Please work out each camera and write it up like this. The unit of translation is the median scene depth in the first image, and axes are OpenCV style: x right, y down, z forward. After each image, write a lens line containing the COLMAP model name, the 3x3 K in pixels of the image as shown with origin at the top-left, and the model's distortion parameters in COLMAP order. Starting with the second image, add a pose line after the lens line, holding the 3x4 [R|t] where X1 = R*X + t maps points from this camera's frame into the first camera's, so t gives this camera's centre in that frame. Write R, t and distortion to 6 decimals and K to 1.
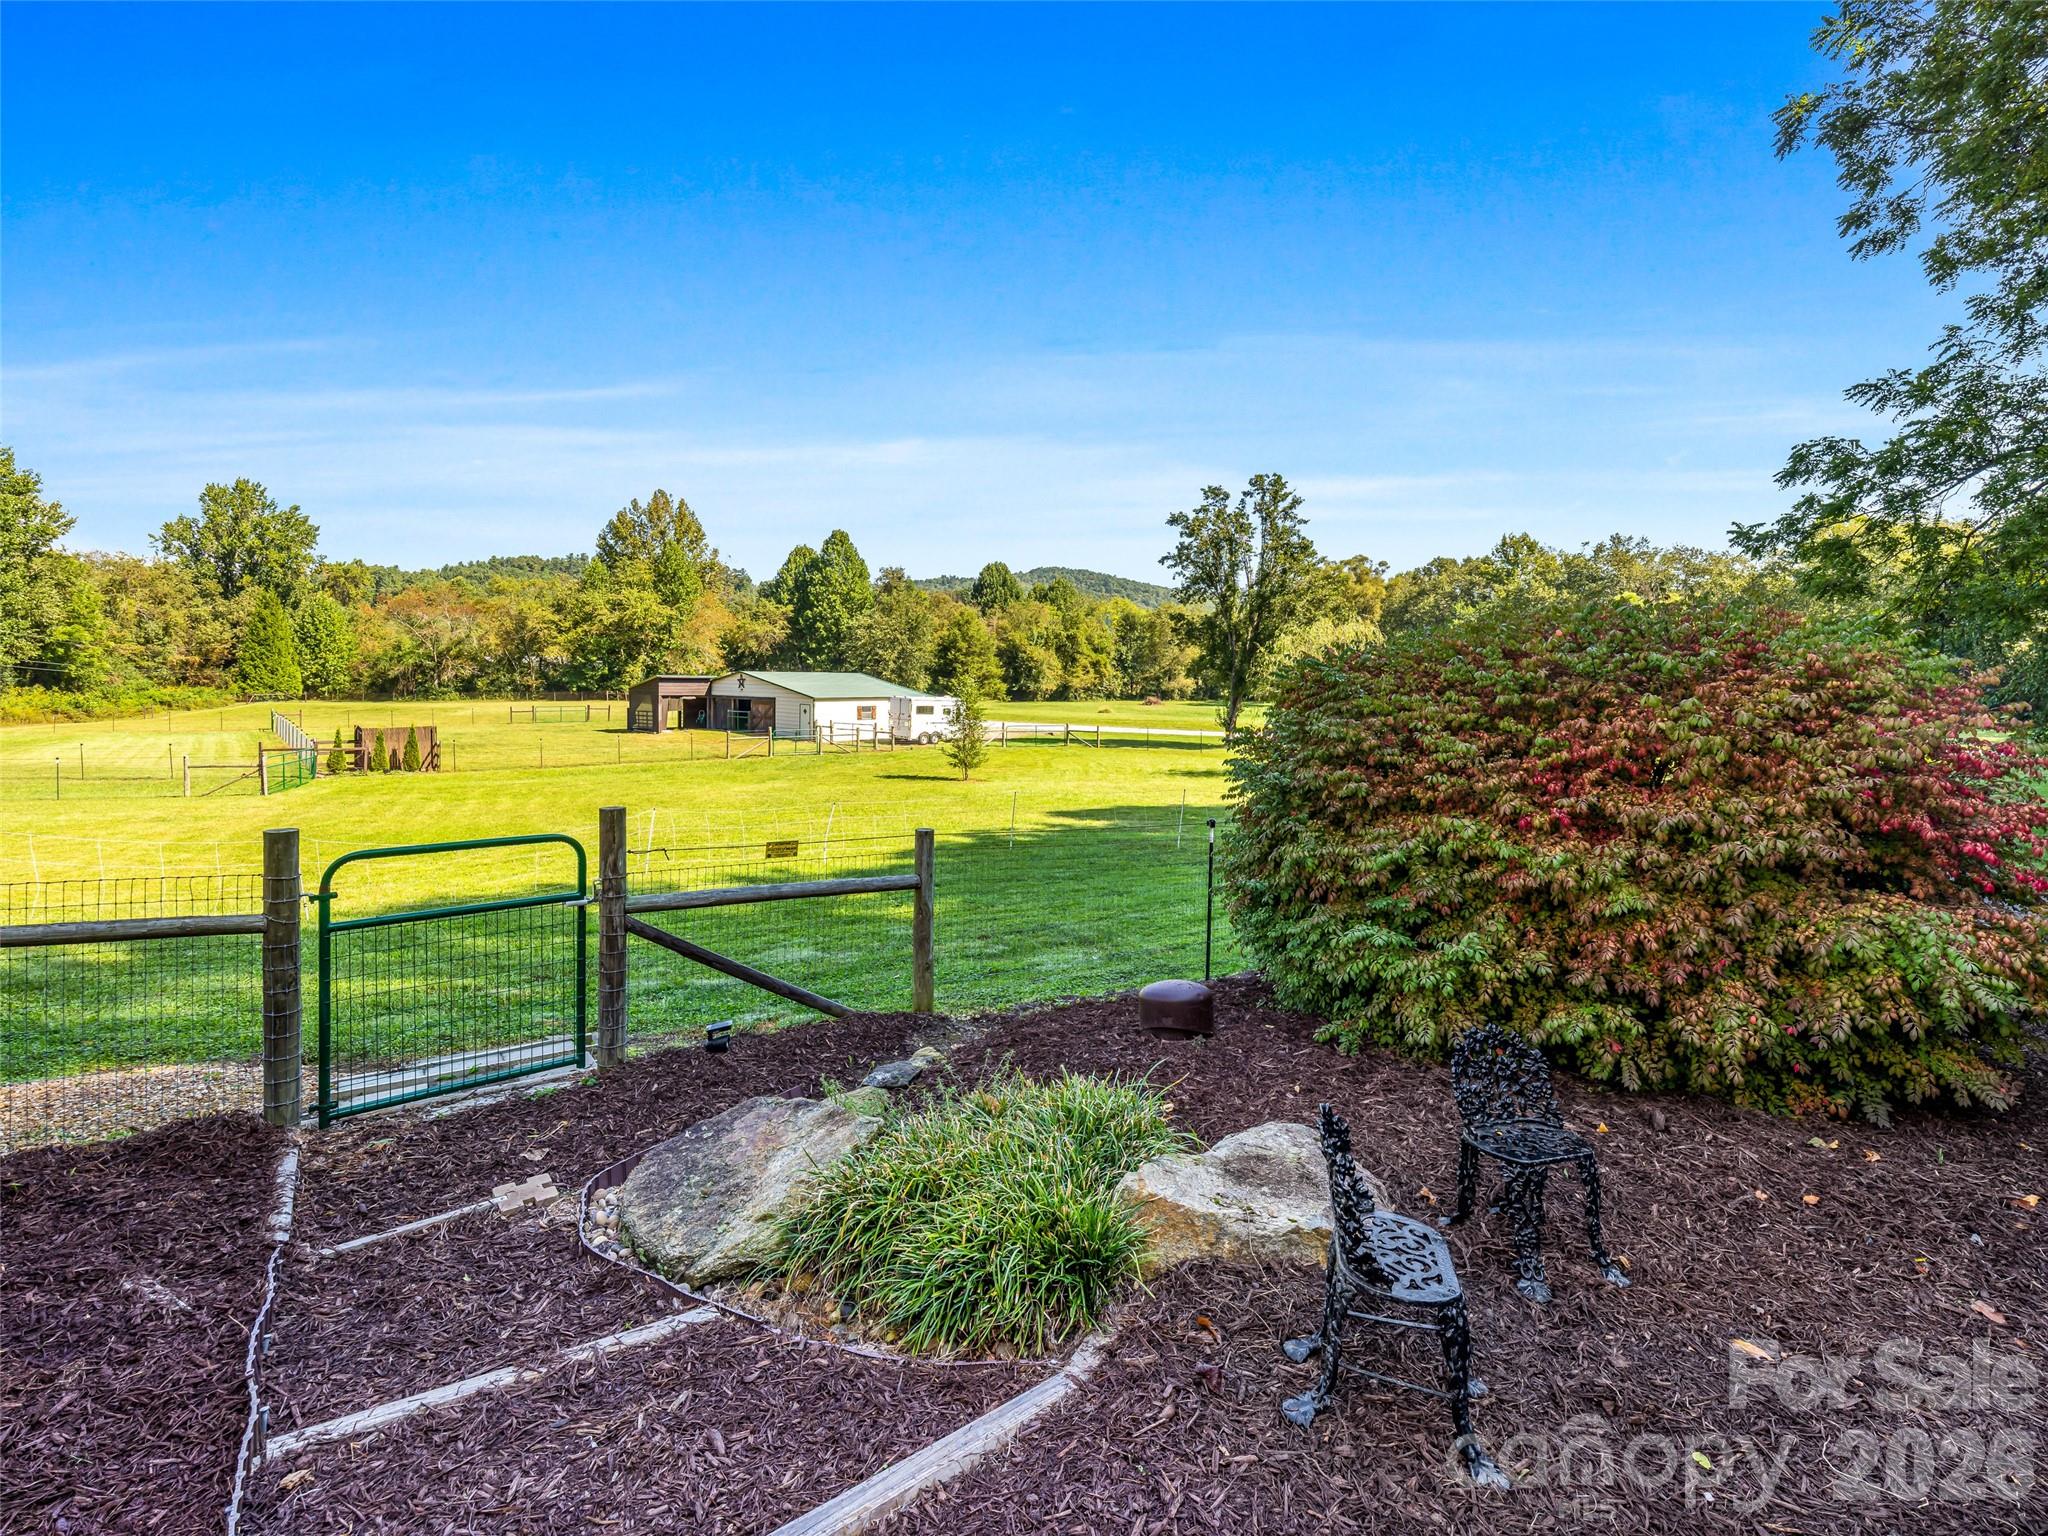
lens RADIAL K [[965.2, 0, 1027.2], [0, 965.2, 745.8], [0, 0, 1]] dist [0.001473, -0.000436]
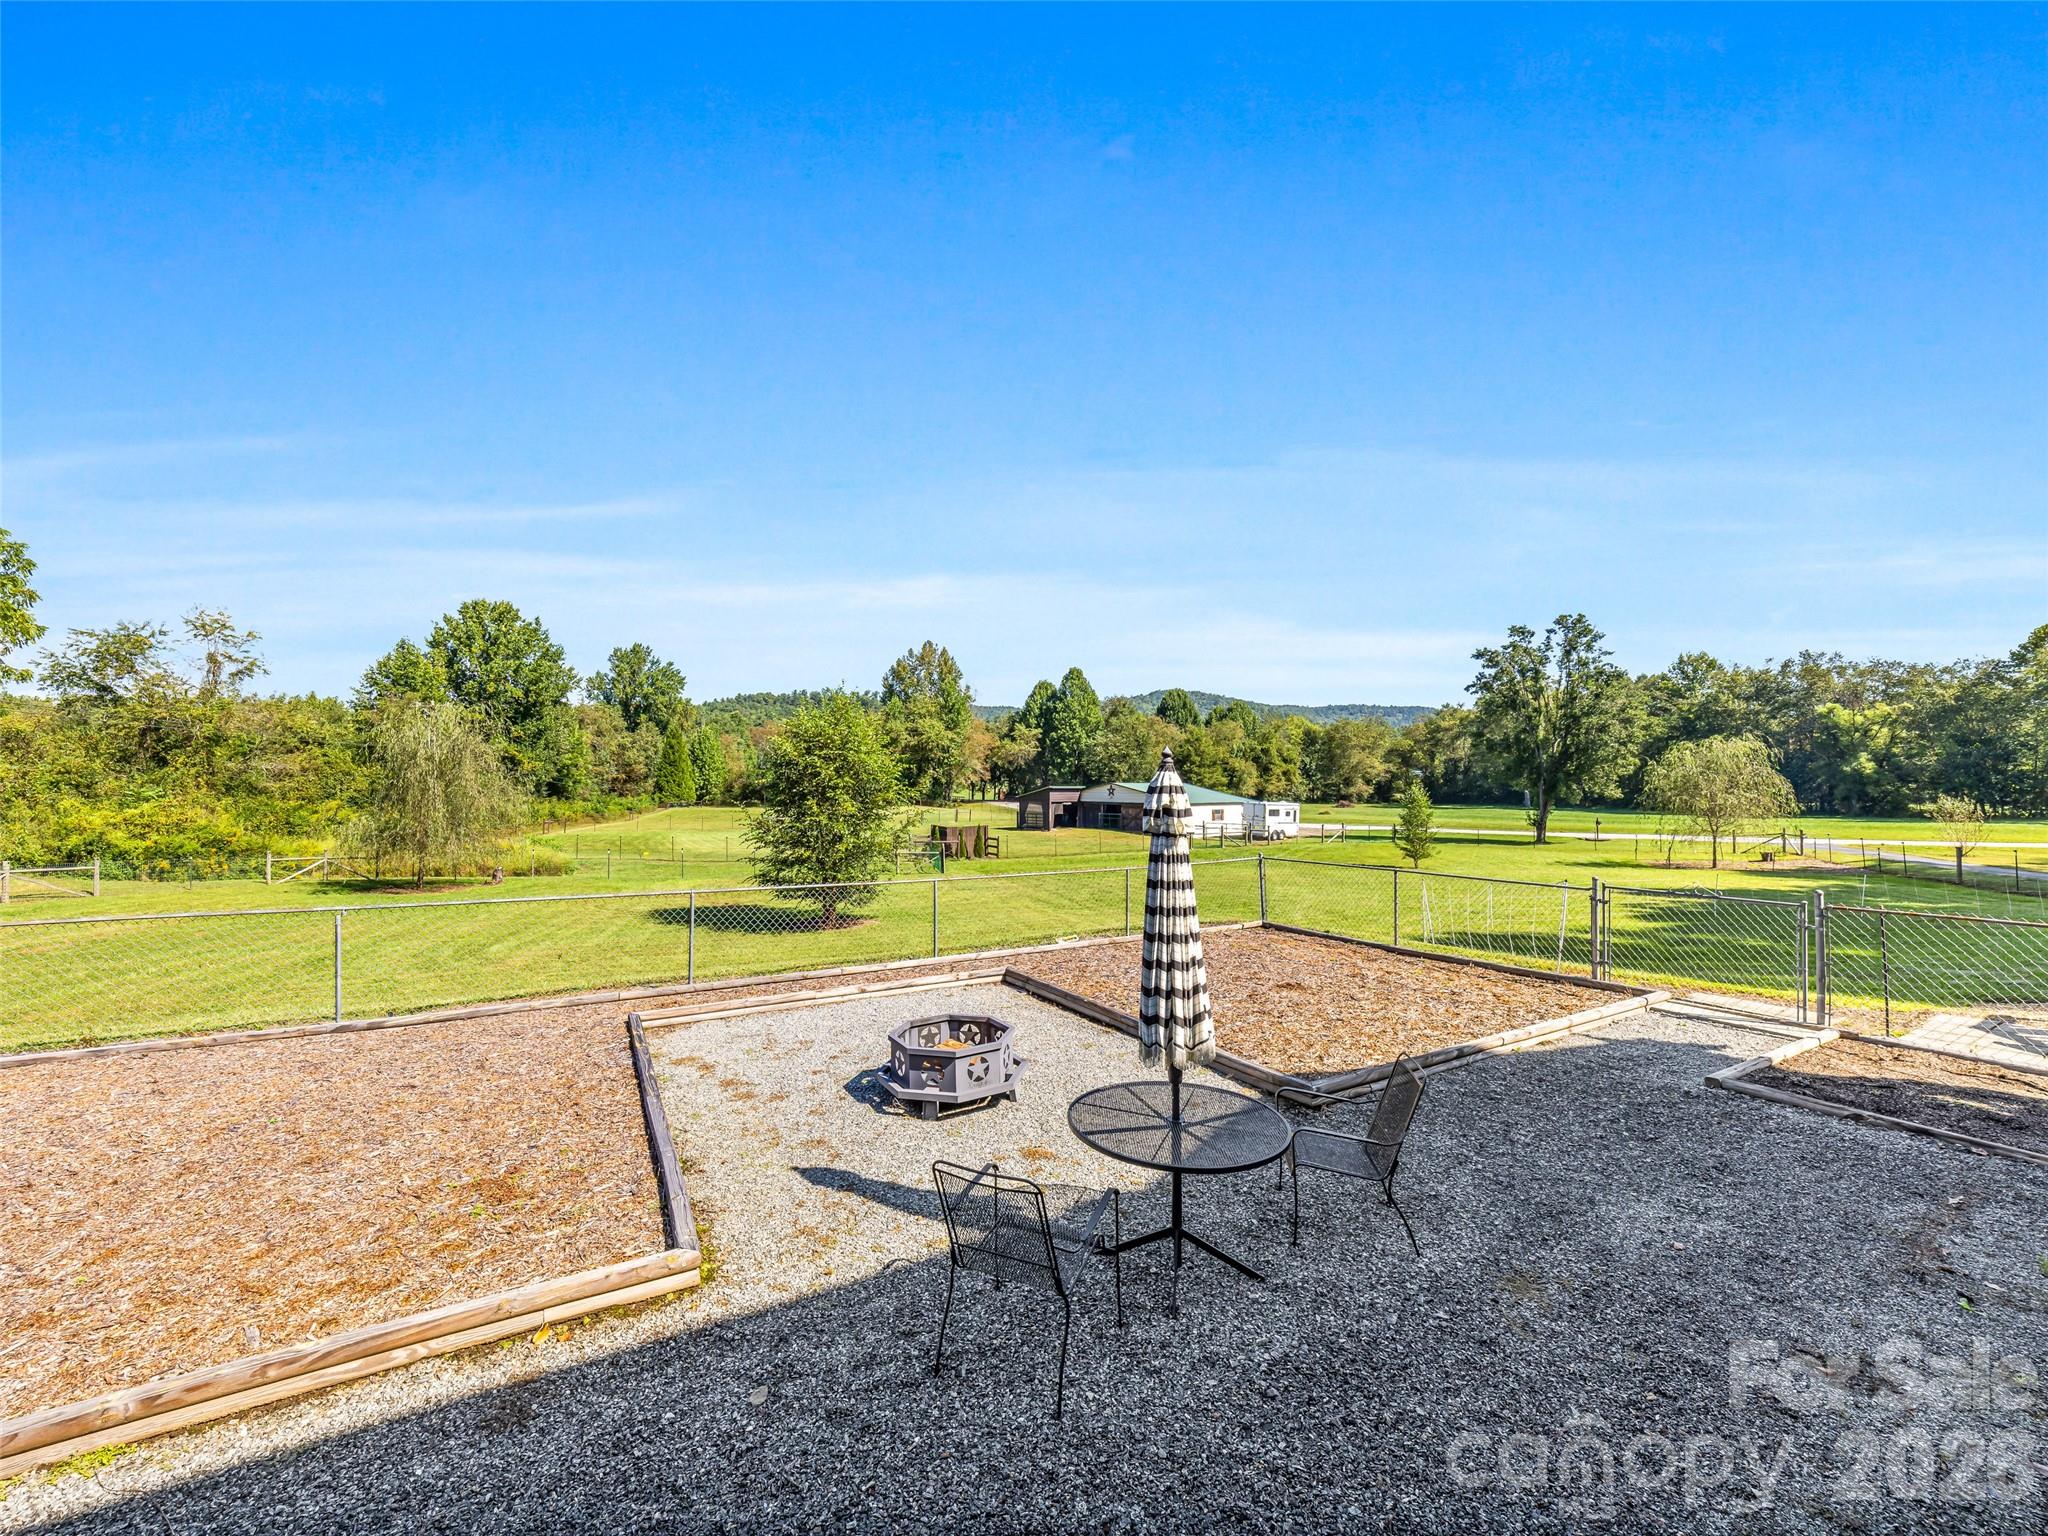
lens RADIAL K [[816.1, 0, 1015.4], [0, 816.1, 773.1], [0, 0, 1]] dist [0.002668, -0.000240]
pose [[0.988012, -0.009918, -0.154056, -0.122048], [-0.003161, 0.996425, -0.084420, 0.000807], [0.154343, 0.083895, 0.984449, -0.037846]]
